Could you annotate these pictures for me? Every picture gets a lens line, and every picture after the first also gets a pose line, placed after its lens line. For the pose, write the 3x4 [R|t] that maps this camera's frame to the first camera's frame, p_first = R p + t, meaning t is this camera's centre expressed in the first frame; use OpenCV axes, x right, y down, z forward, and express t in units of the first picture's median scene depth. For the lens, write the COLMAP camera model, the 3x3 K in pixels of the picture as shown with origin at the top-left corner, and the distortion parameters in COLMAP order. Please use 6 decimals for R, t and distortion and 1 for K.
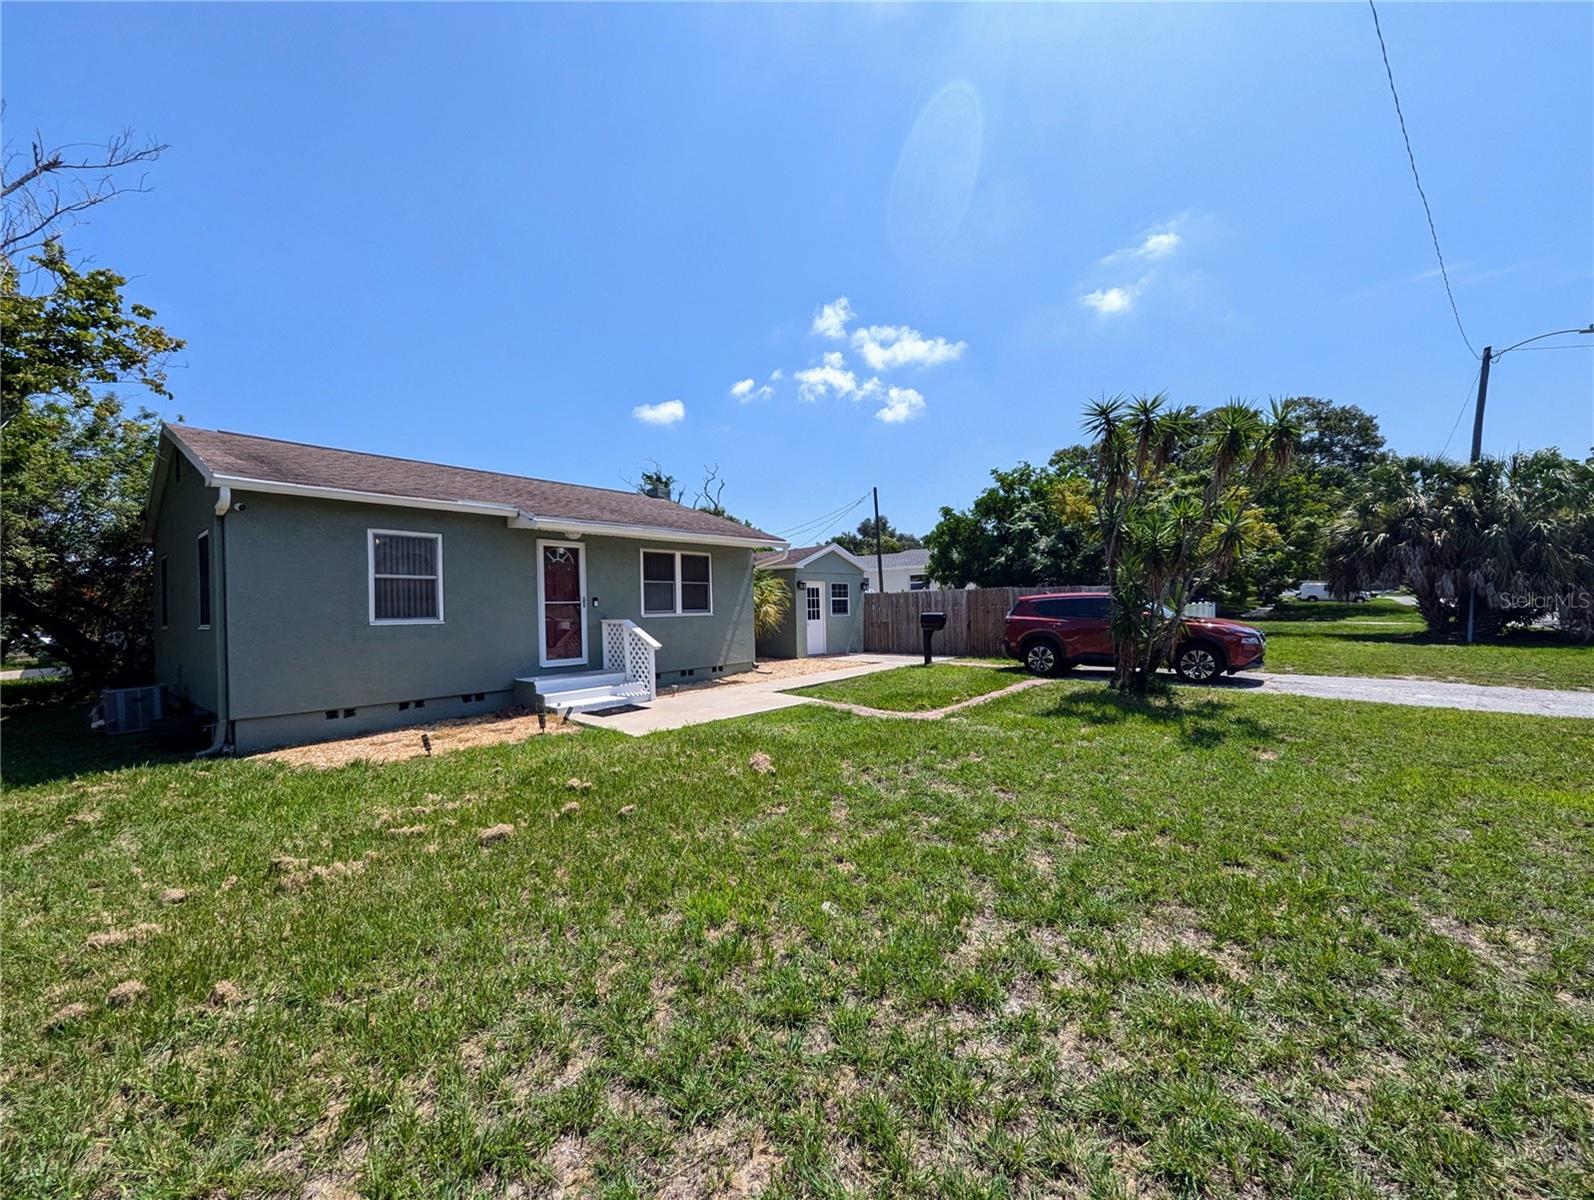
lens RADIAL K [[642.9, 0, 797.0], [0, 642.9, 600.0], [0, 0, 1]] dist [0.000722, -0.004435]
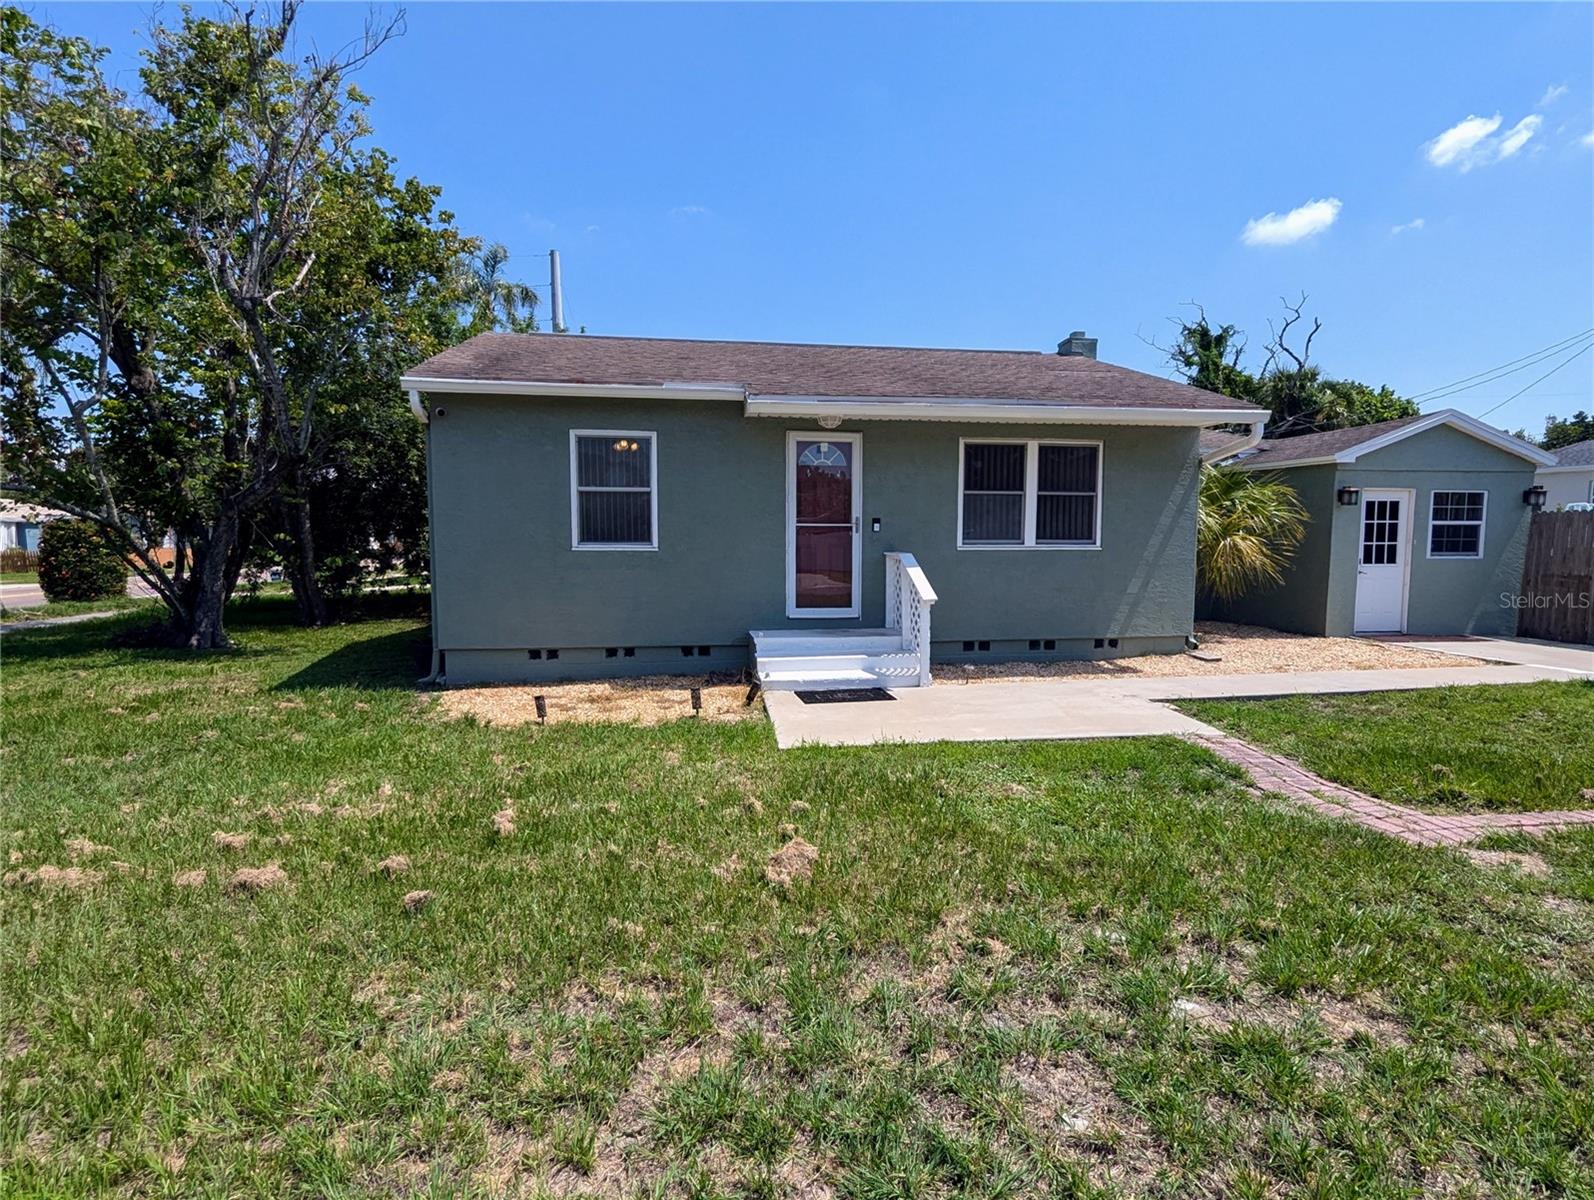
lens RADIAL K [[844.9, 0, 797.0], [0, 844.9, 600.0], [0, 0, 1]] dist [0.001274, 0.000544]
pose [[0.749178, 0.070881, -0.658565, 0.185428], [-0.008734, 0.995228, 0.097180, -0.003061], [0.662311, -0.067053, 0.746223, 0.280434]]
